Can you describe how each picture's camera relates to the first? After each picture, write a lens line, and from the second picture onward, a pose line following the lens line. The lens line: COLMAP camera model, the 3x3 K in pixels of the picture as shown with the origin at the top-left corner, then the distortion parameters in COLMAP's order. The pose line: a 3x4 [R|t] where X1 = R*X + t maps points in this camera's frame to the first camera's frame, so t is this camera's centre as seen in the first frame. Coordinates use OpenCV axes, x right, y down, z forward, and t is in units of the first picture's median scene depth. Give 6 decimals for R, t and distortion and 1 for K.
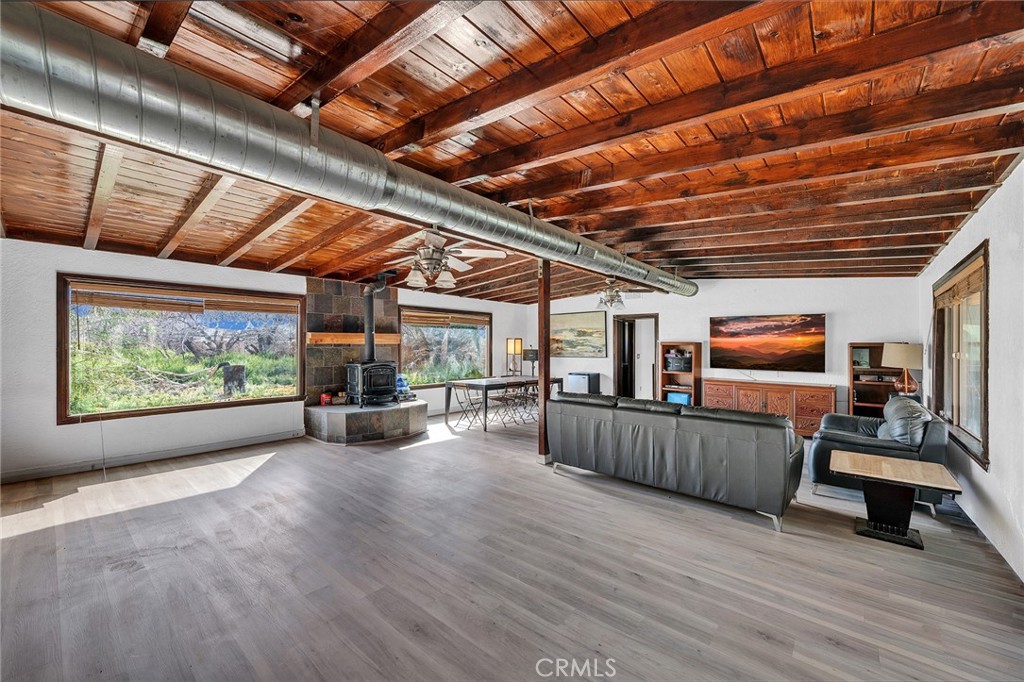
lens RADIAL K [[393.6, 0, 511.5], [0, 393.6, 345.6], [0, 0, 1]] dist [-0.000724, -0.000059]
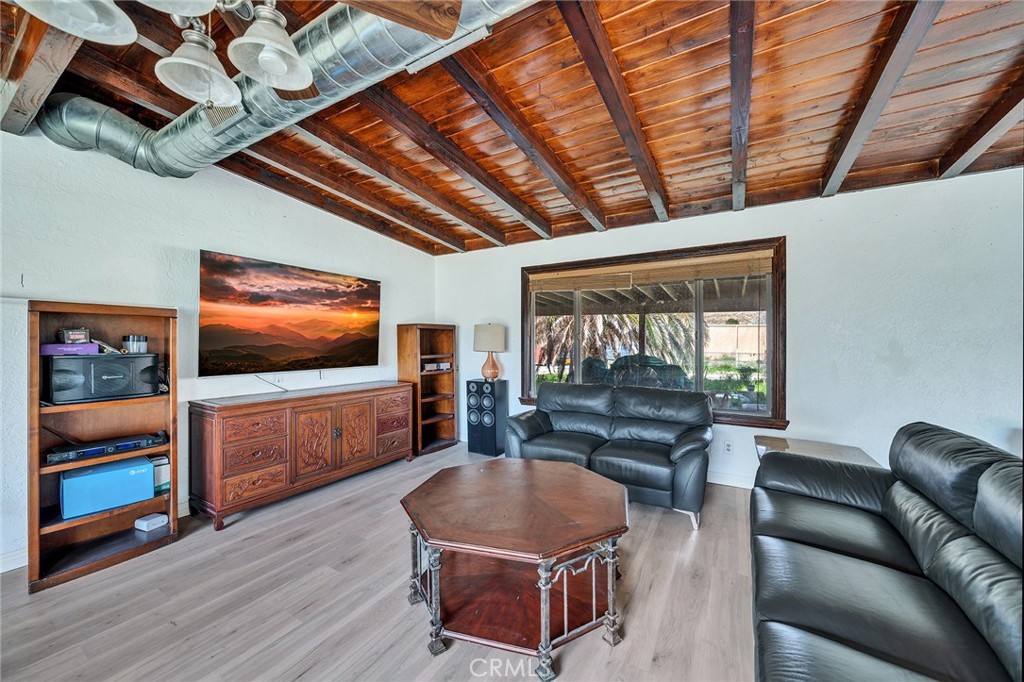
lens RADIAL K [[380.0, 0, 507.2], [0, 380.0, 345.5], [0, 0, 1]] dist [-0.002263, -0.000022]
pose [[-0.155419, -0.021288, 0.987619, 0.088599], [-0.003463, 0.999773, 0.021006, 0.018224], [-0.987843, -0.000155, -0.155457, 0.874489]]
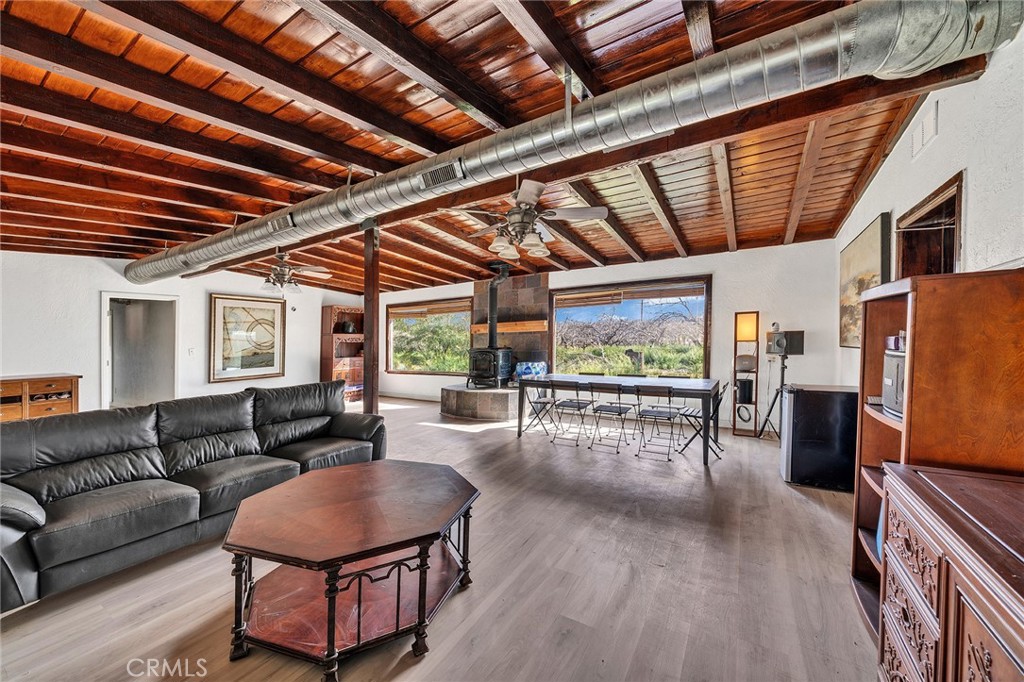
lens RADIAL K [[399.6, 0, 497.3], [0, 399.6, 341.9], [0, 0, 1]] dist [0.019156, 0.000008]
pose [[0.139938, -0.004622, -0.990149, 0.755843], [0.019198, 0.999814, -0.001954, 0.024787], [0.989974, -0.018736, 0.140001, 0.859582]]
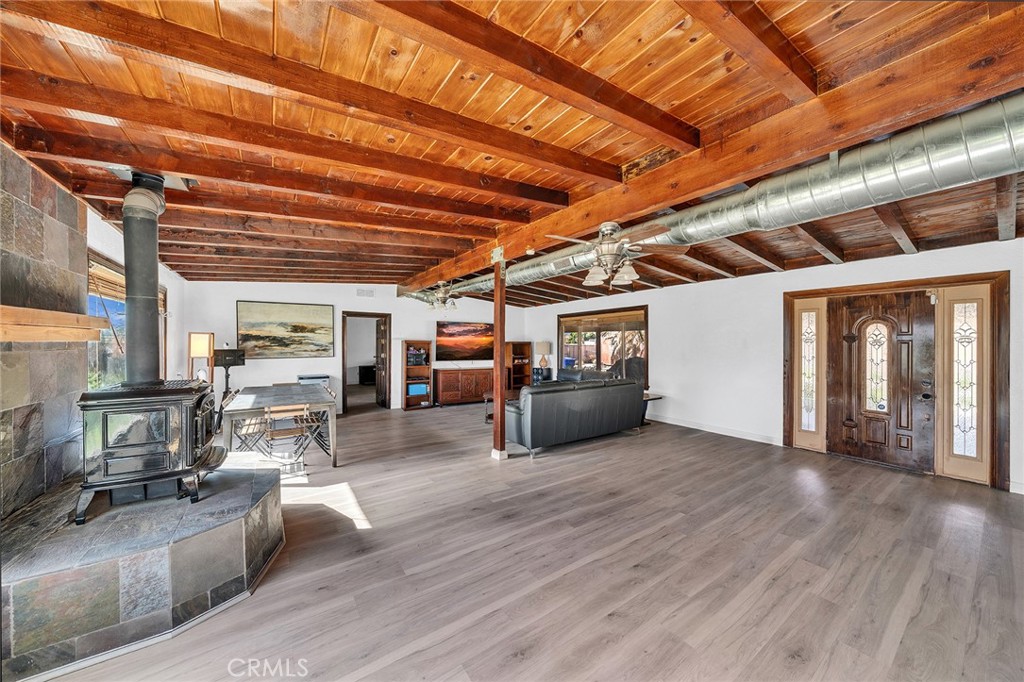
lens RADIAL K [[350.7, 0, 502.9], [0, 350.7, 342.4], [0, 0, 1]] dist [-0.006946, 0.000025]
pose [[0.273315, -0.001062, 0.961924, -0.603689], [0.001034, 0.999999, 0.000810, -0.004682], [-0.961924, 0.000774, 0.273316, 0.564685]]
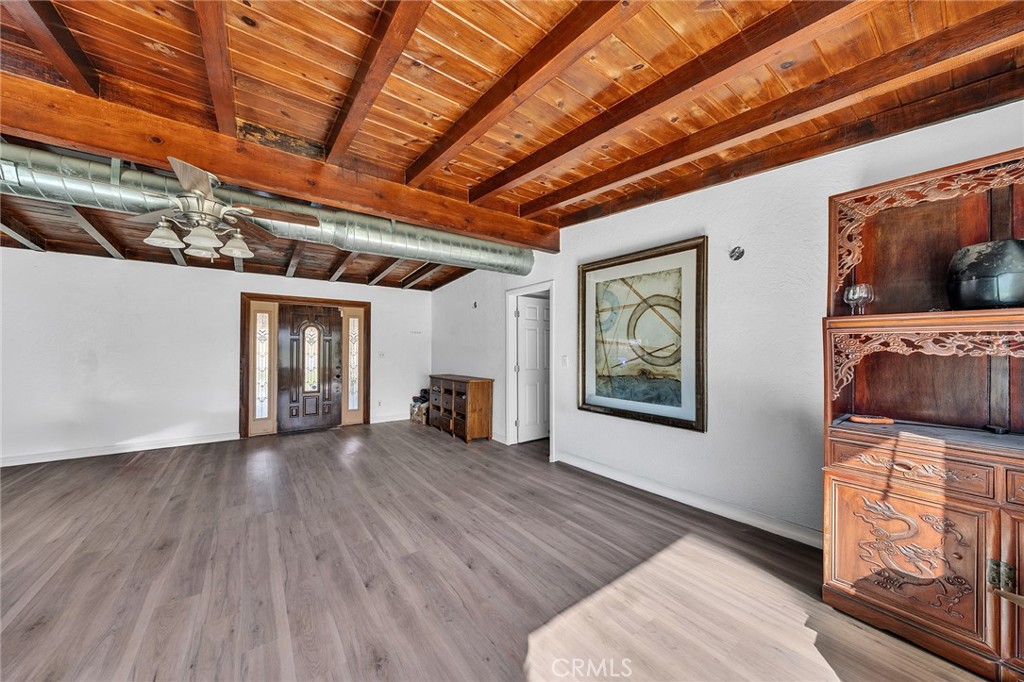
lens RADIAL K [[353.9, 0, 516.5], [0, 353.9, 341.2], [0, 0, 1]] dist [-0.000937, -0.000011]
pose [[-0.974596, -0.002346, 0.223958, -0.500201], [-0.006370, 0.999831, -0.017245, 0.010097], [-0.223879, -0.018233, -0.974446, 0.834302]]
